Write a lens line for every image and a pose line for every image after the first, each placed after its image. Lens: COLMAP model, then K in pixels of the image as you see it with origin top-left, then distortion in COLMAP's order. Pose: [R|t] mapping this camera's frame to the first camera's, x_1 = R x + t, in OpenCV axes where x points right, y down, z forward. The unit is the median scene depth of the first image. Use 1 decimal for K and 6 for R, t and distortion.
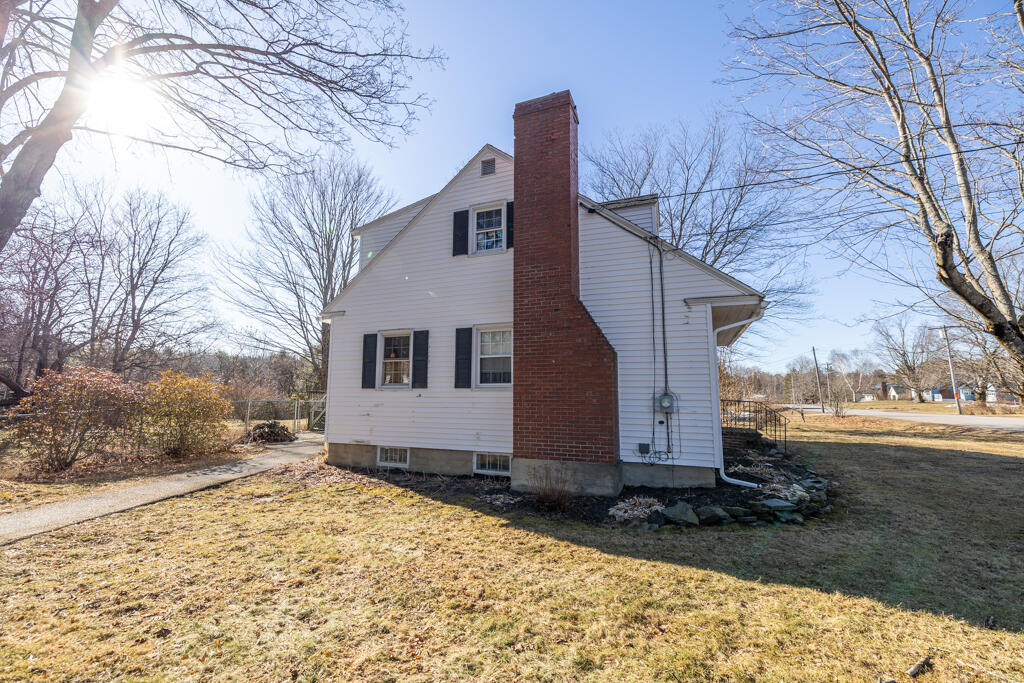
lens RADIAL K [[428.3, 0, 512.0], [0, 428.3, 341.5], [0, 0, 1]] dist [0.001349, 0.000490]
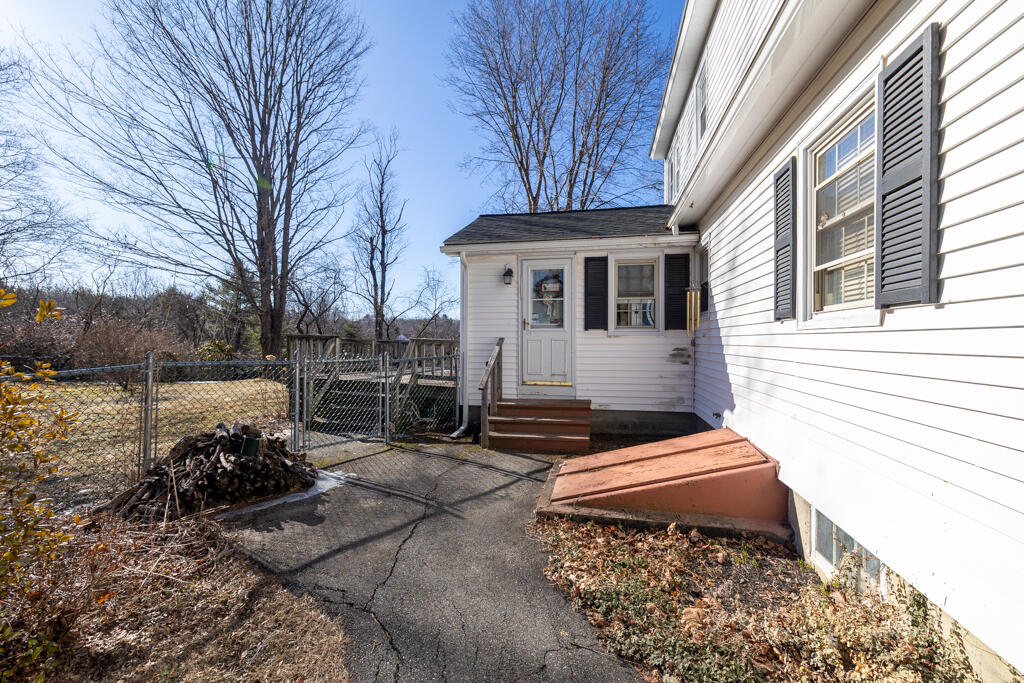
lens RADIAL K [[428.3, 0, 512.0], [0, 428.3, 341.5], [0, 0, 1]] dist [0.001349, 0.000490]
pose [[0.983011, -0.000049, 0.183549, -0.664861], [-0.022174, 0.992644, 0.119020, 0.129643], [-0.182204, -0.121068, 0.975779, 1.051986]]
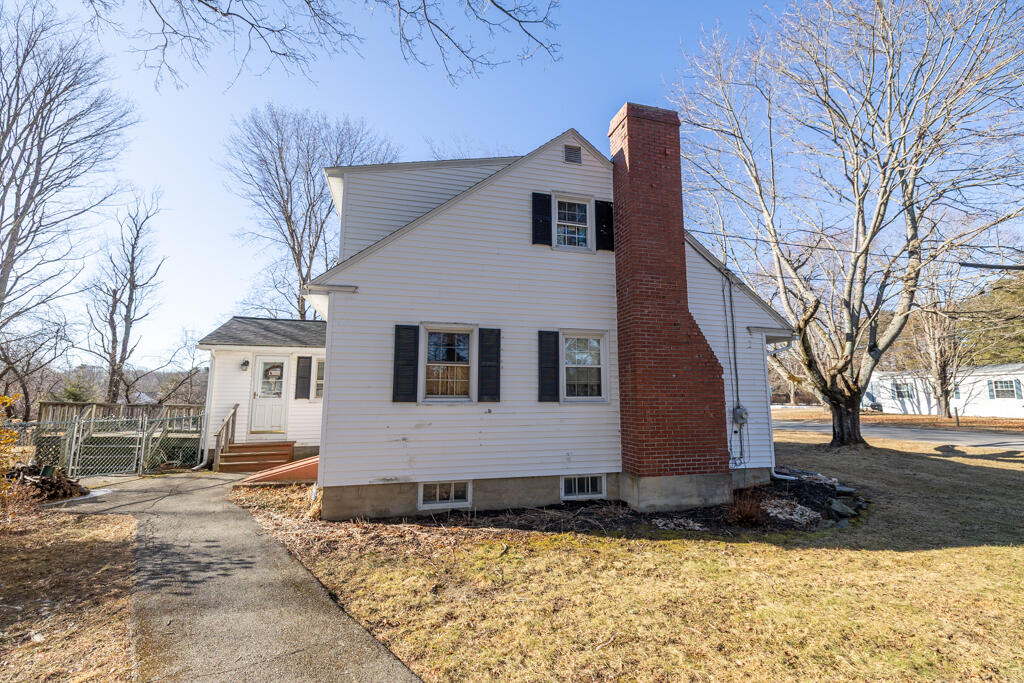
lens RADIAL K [[428.3, 0, 512.0], [0, 428.3, 341.5], [0, 0, 1]] dist [0.001349, 0.000490]
pose [[0.797420, 0.077782, 0.598390, -0.662690], [-0.070624, 0.996872, -0.035465, 0.024081], [-0.599277, -0.013980, 0.800419, 0.352456]]
